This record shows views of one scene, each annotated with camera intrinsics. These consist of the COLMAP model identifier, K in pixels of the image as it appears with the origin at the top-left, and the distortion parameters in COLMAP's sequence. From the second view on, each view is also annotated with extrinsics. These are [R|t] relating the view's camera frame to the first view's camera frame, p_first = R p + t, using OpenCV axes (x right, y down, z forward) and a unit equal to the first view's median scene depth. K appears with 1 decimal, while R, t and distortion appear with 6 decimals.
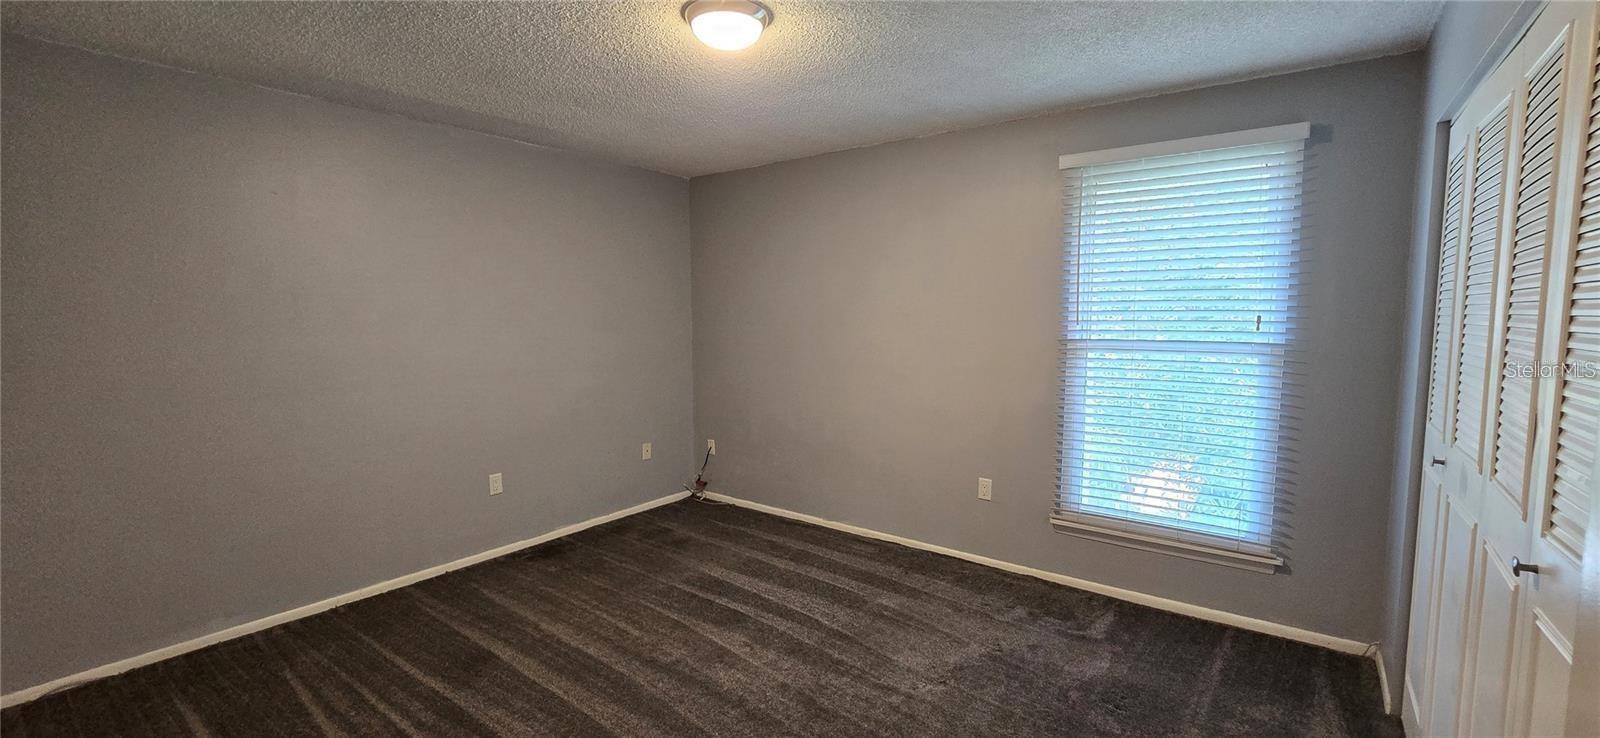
lens RADIAL K [[653.0, 0, 802.1], [0, 653.0, 369.1], [0, 0, 1]] dist [-0.006786, 0.000264]
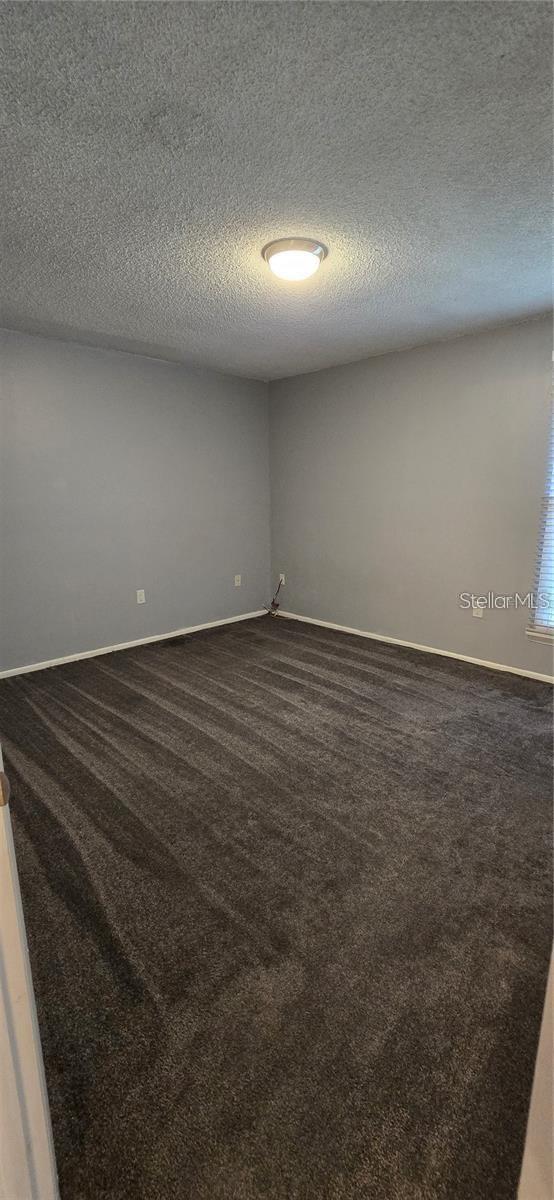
lens RADIAL K [[489.7, 0, 275.9], [0, 489.7, 599.4], [0, 0, 1]] dist [-0.006786, 0.000264]
pose [[0.987663, 0.030349, -0.153625, 0.022155], [-0.010408, 0.991593, 0.128978, 0.044199], [0.156248, -0.125788, 0.979675, -0.094902]]
